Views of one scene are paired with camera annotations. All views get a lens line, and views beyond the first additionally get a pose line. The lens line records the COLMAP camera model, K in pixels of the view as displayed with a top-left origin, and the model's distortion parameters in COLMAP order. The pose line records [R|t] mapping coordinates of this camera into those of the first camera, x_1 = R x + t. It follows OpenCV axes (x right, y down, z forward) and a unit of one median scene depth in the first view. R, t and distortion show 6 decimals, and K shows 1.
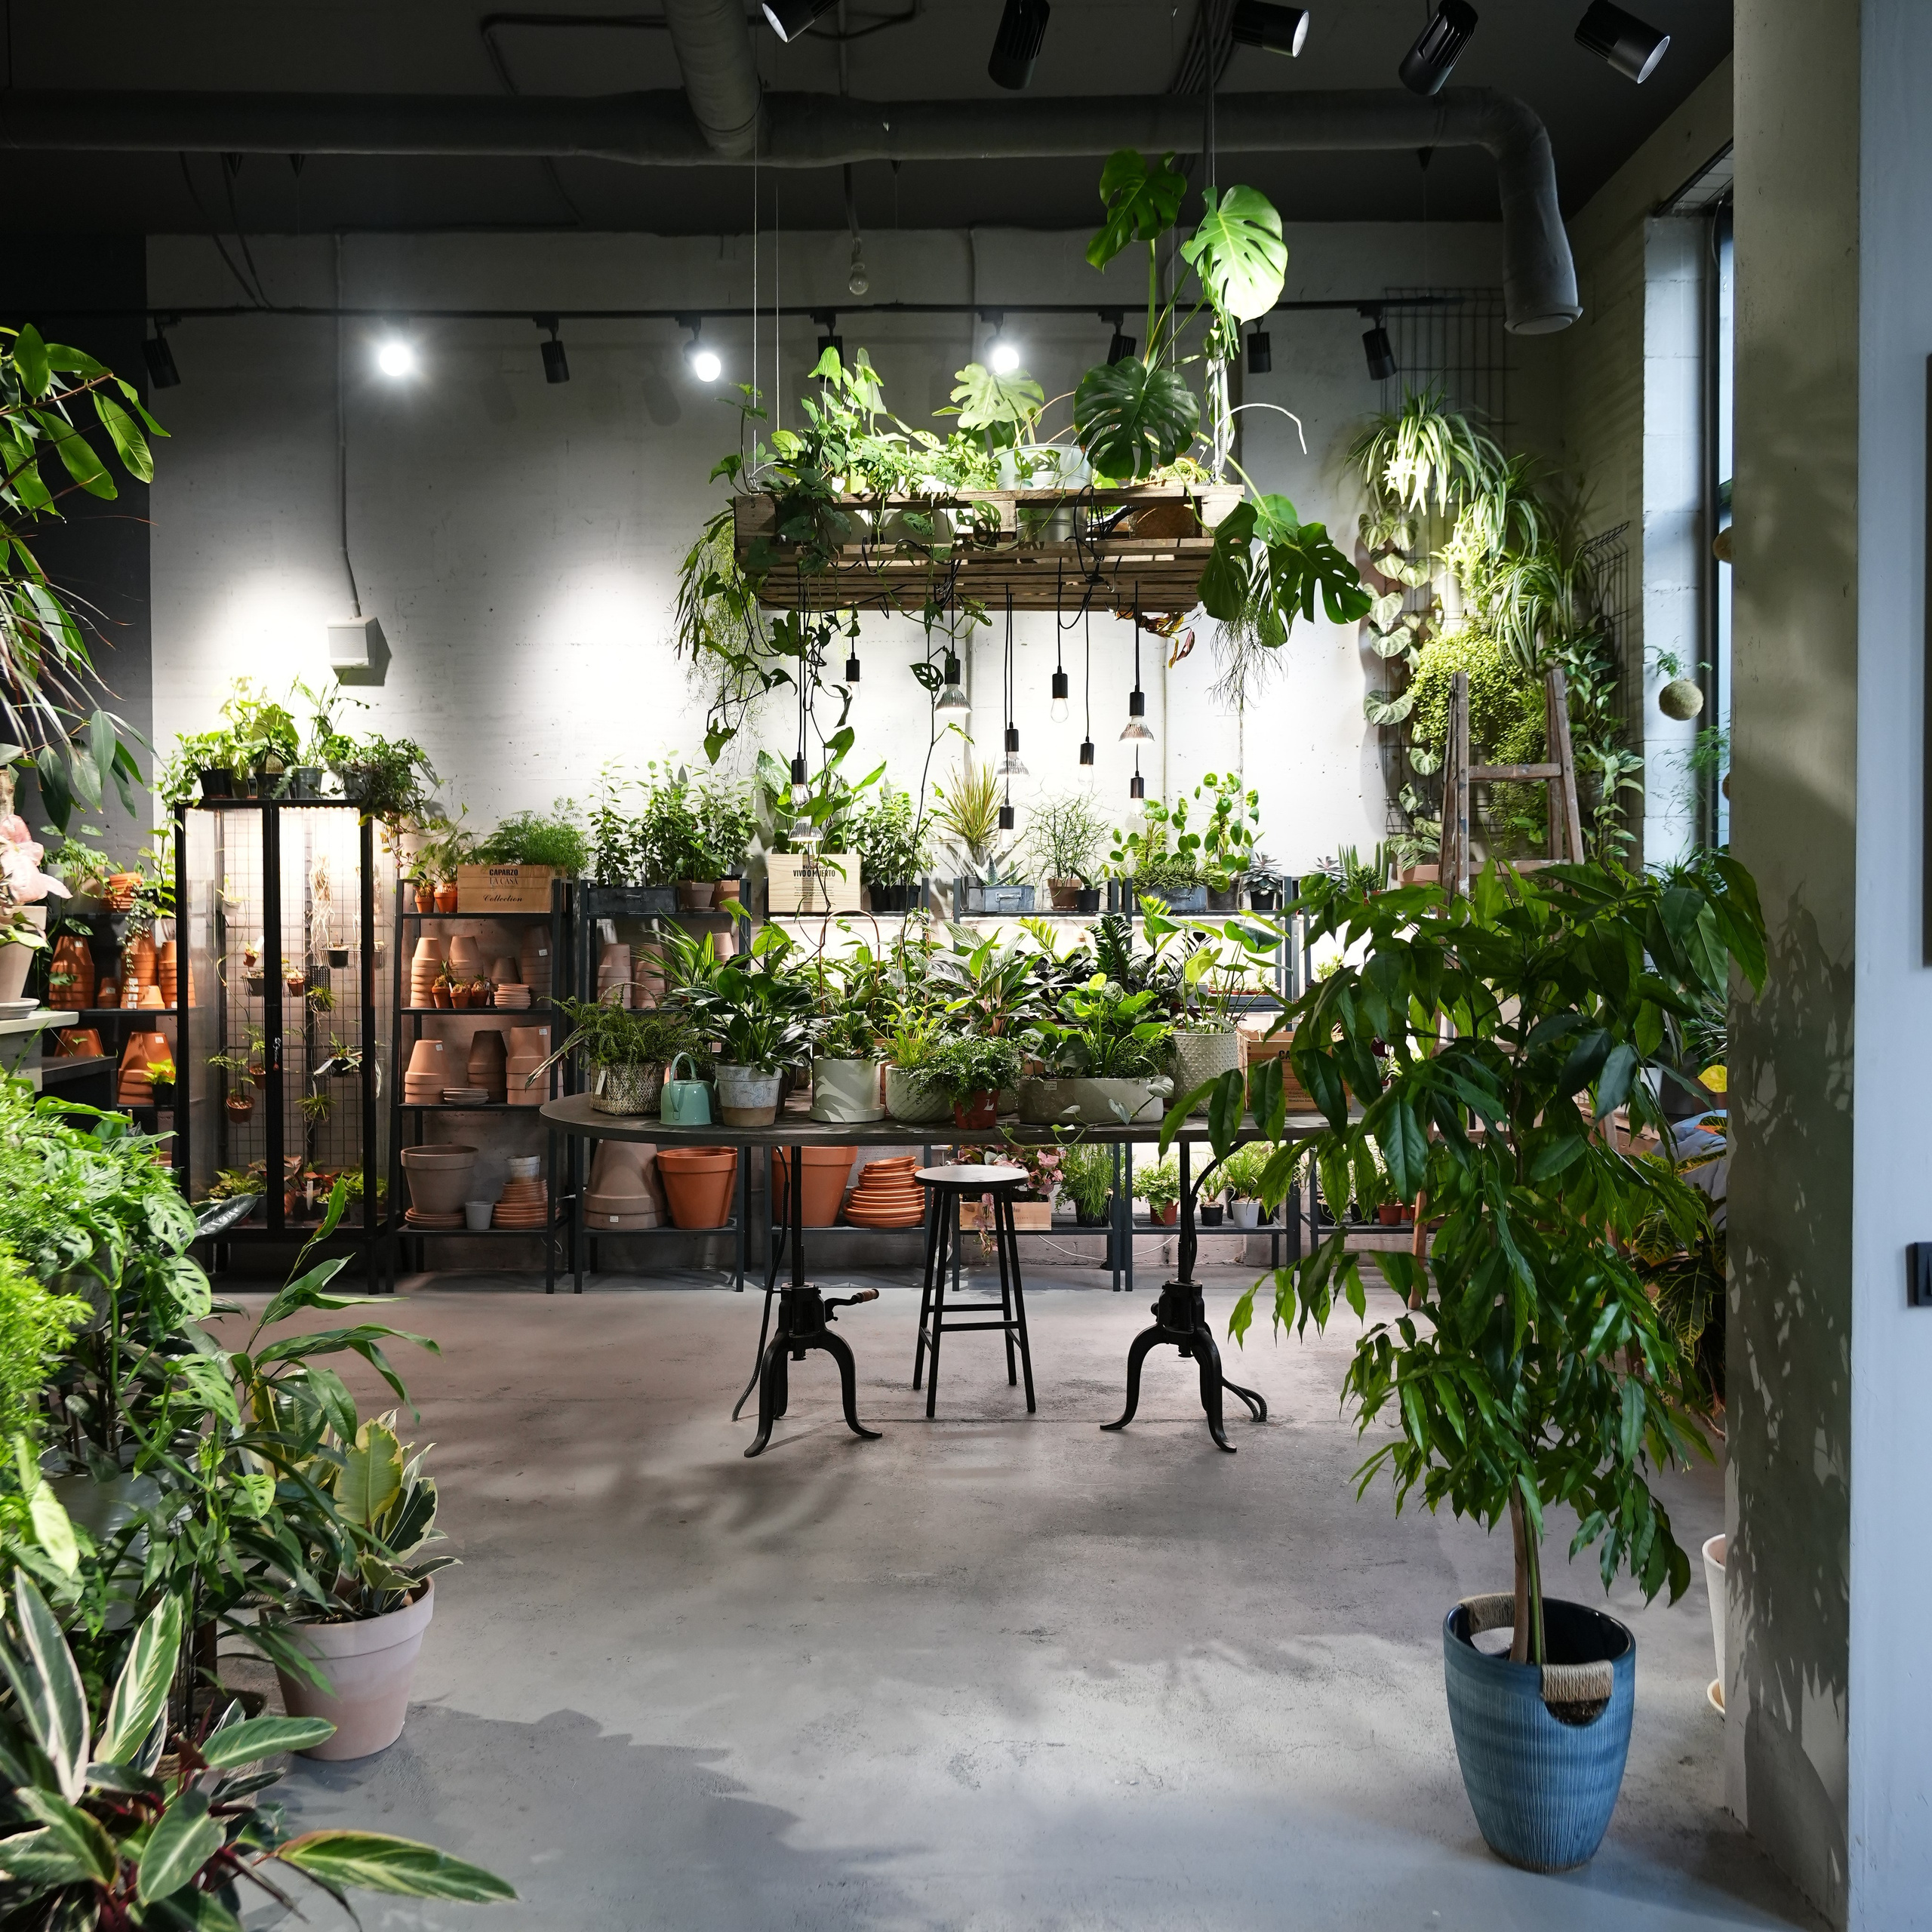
lens RADIAL K [[1796.5, 0, 952.5], [0, 1796.5, 941.5], [0, 0, 1]] dist [-0.003287, -0.004396]
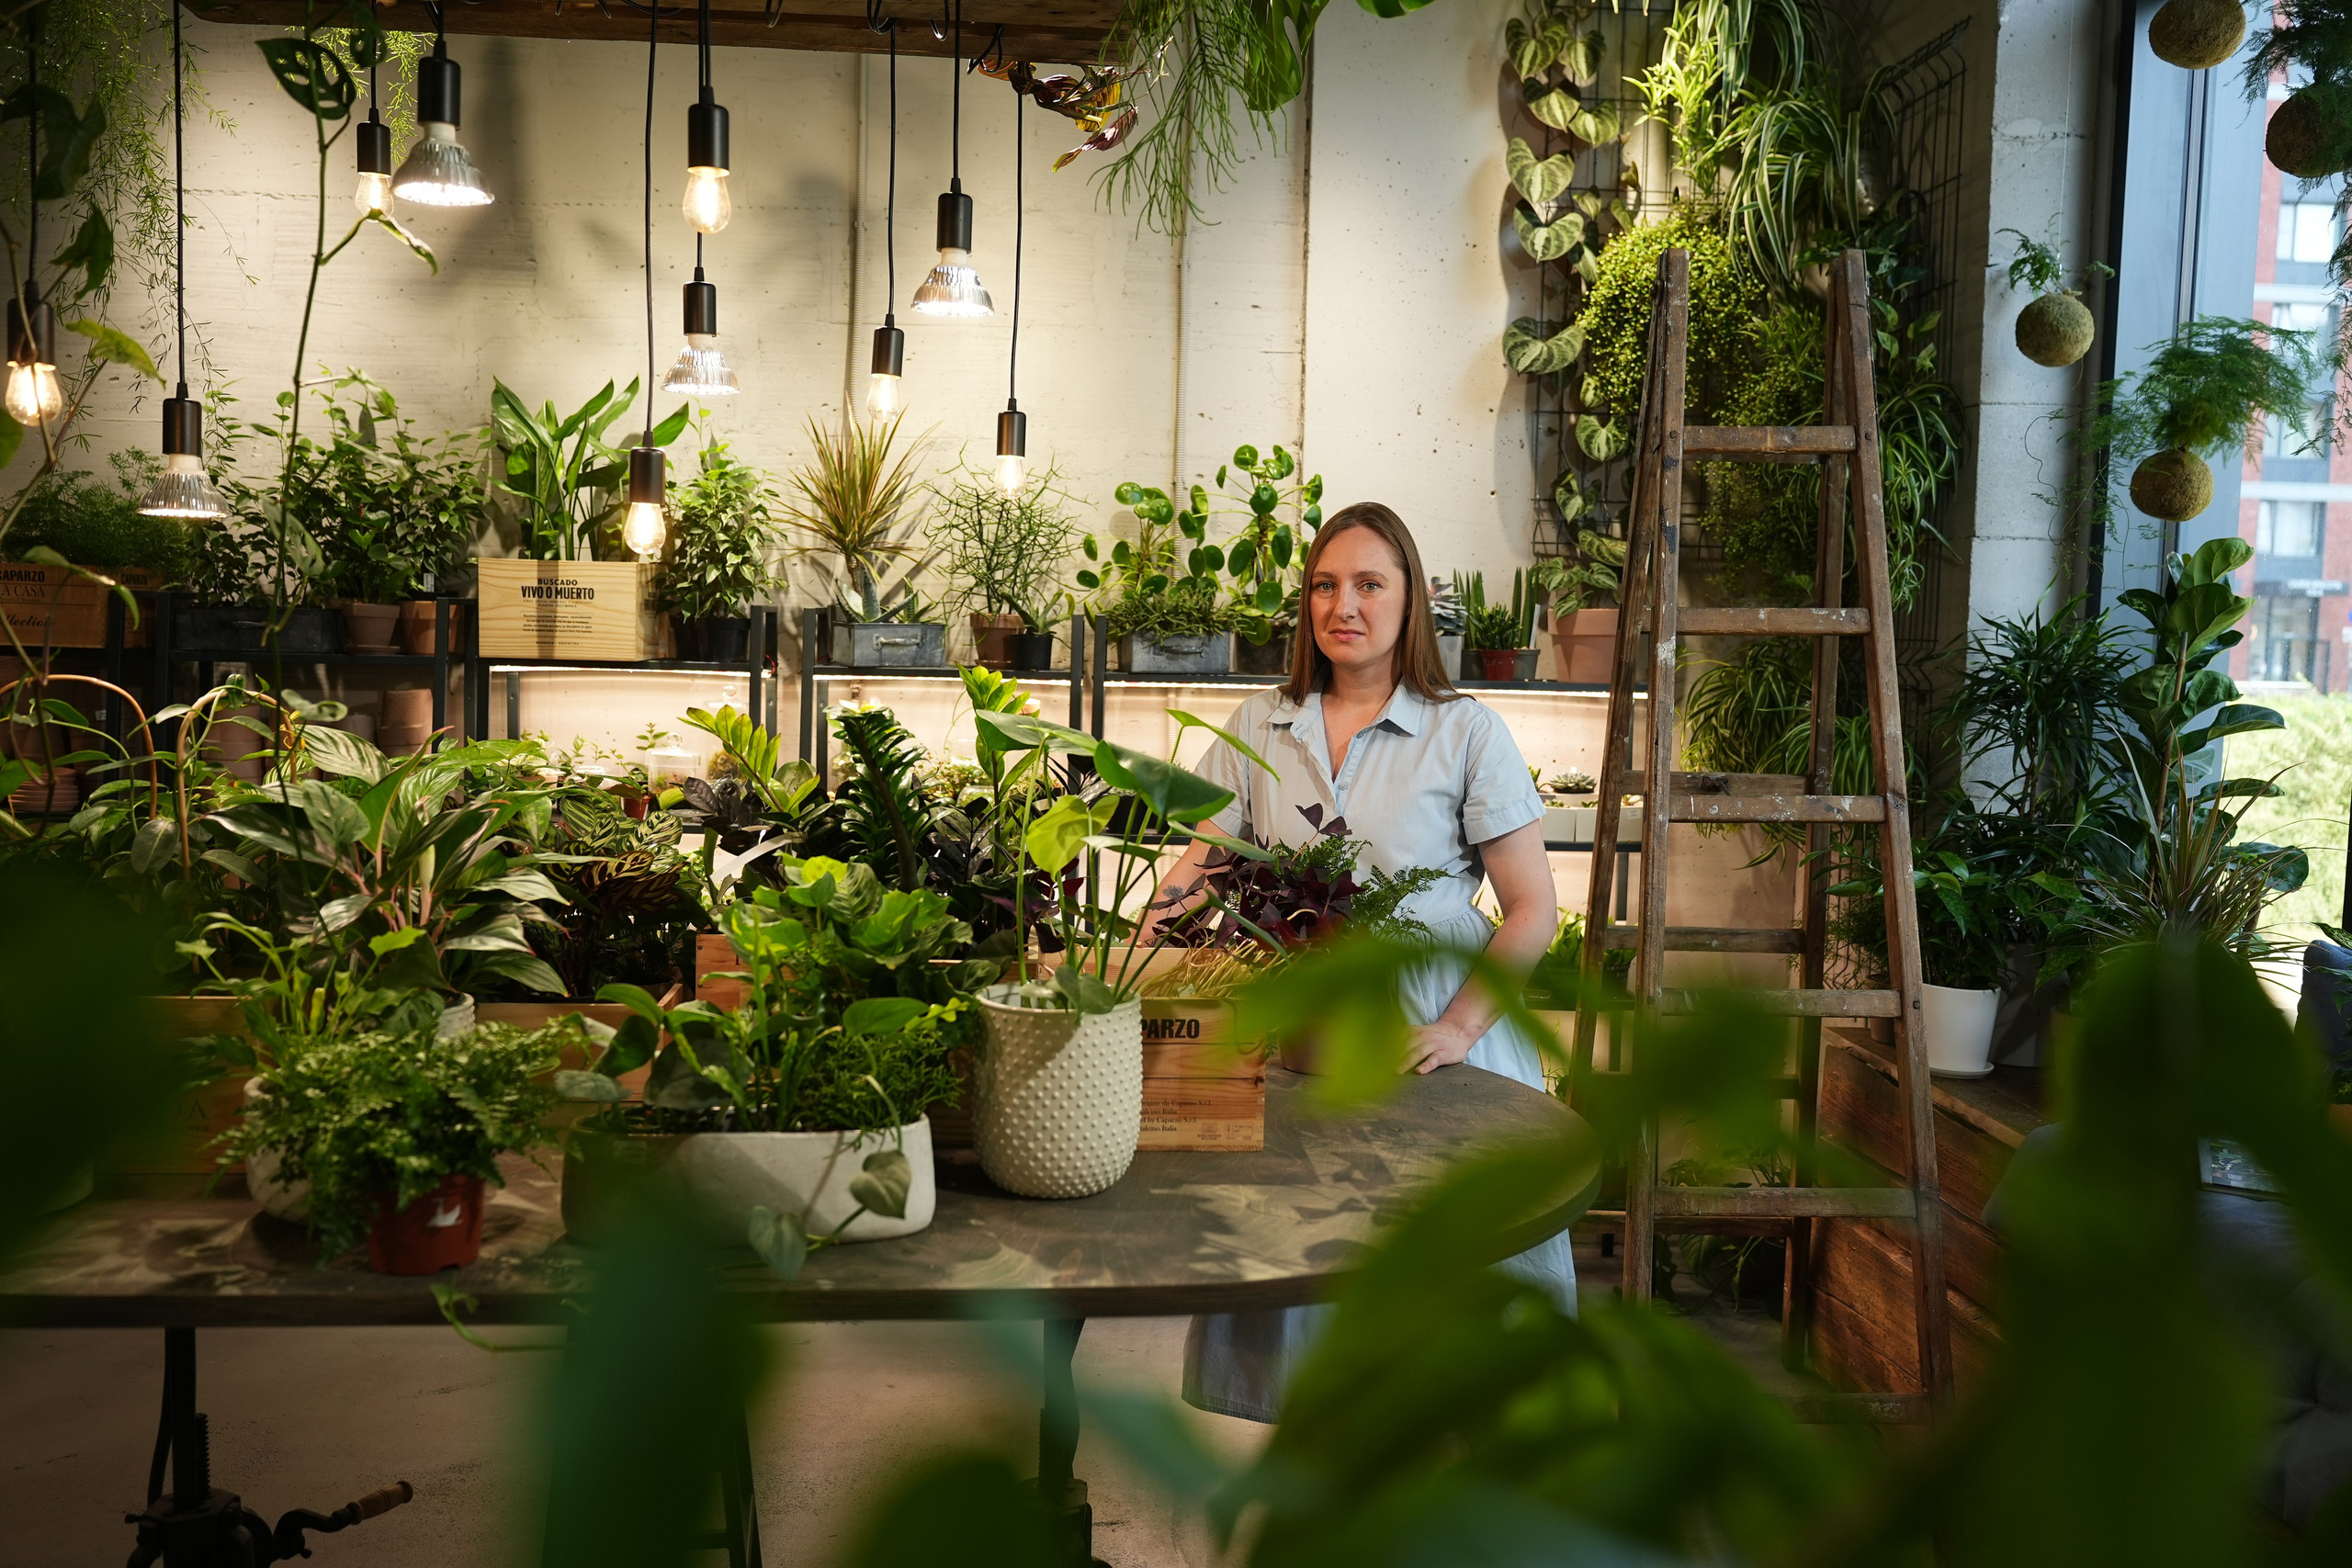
lens RADIAL K [[1853.2, 0, 1176.0], [0, 1853.2, 784.0], [0, 0, 1]] dist [-0.015970, 0.005610]
pose [[0.998862, 0.025029, 0.040590, 0.098303], [-0.027480, 0.997759, 0.061012, -0.017710], [-0.038972, -0.062058, 0.997311, 0.377376]]
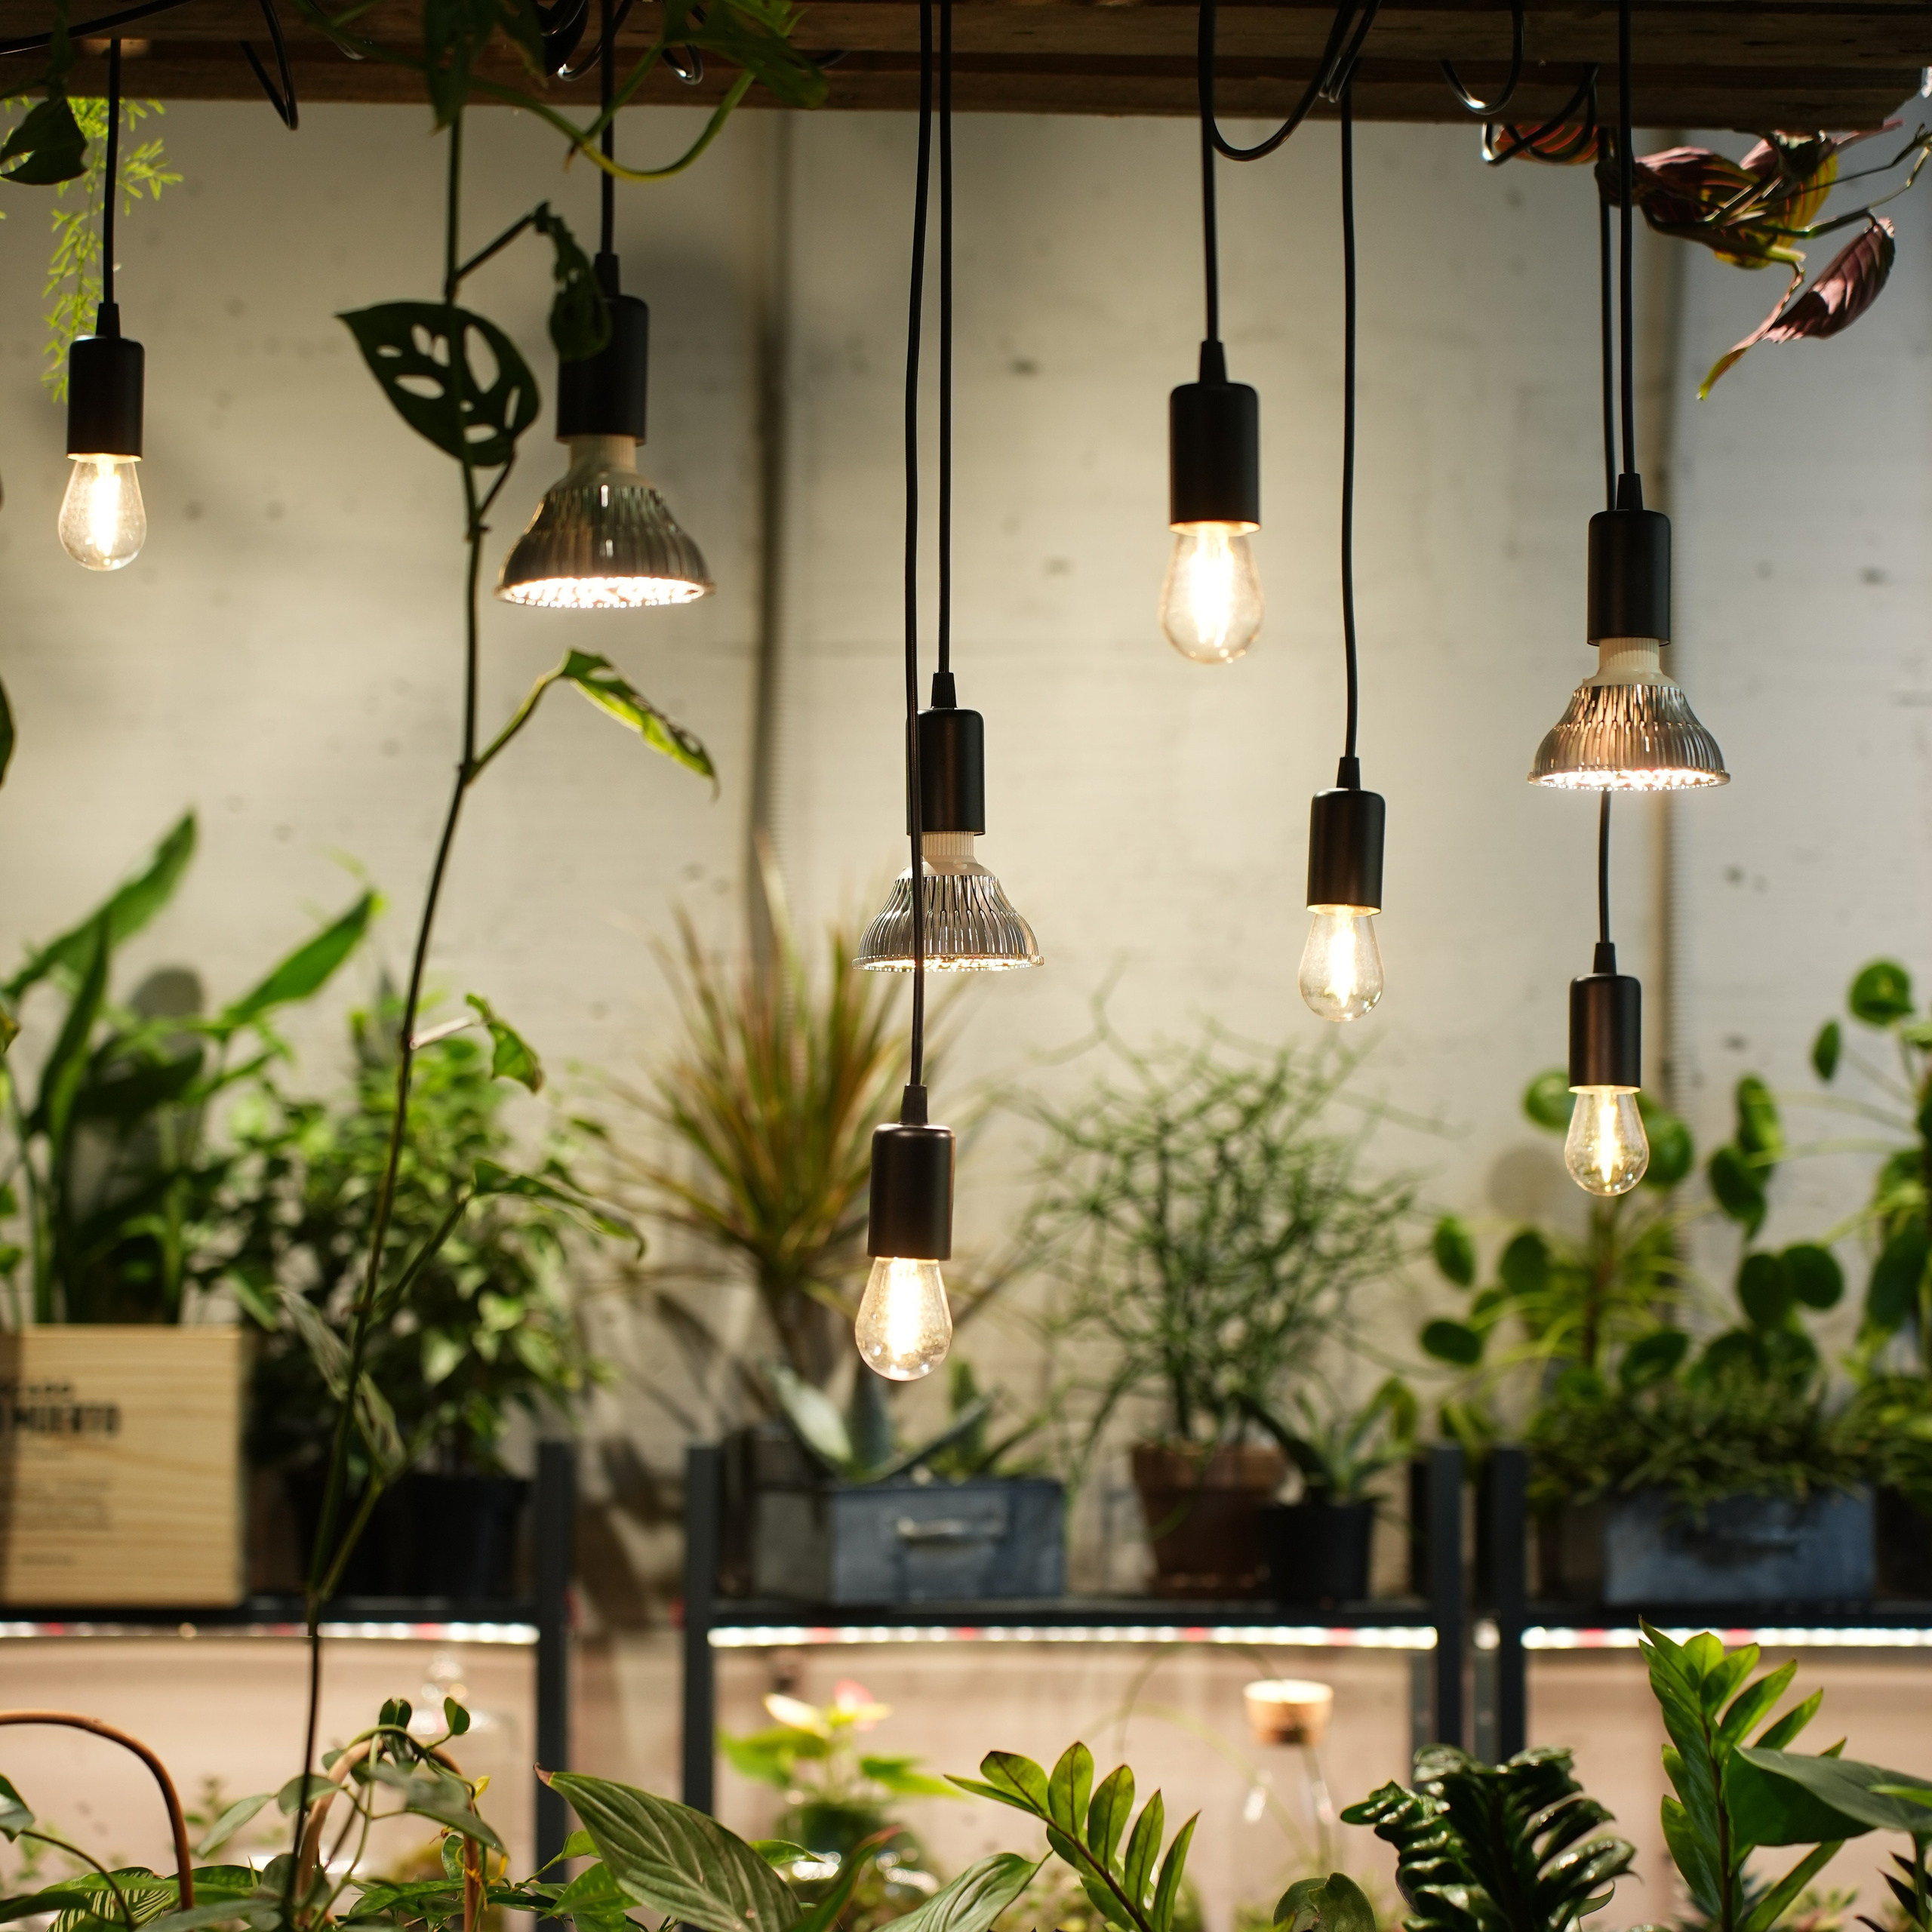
lens RADIAL K [[6218.5, 0, 966.0], [0, 6218.5, 966.0], [0, 0, 1]] dist [0.070498, -0.944996]
pose [[0.999560, 0.008690, 0.028374, 0.012234], [-0.006040, 0.995722, -0.092201, -0.023599], [-0.029053, 0.091989, 0.995336, 0.260240]]
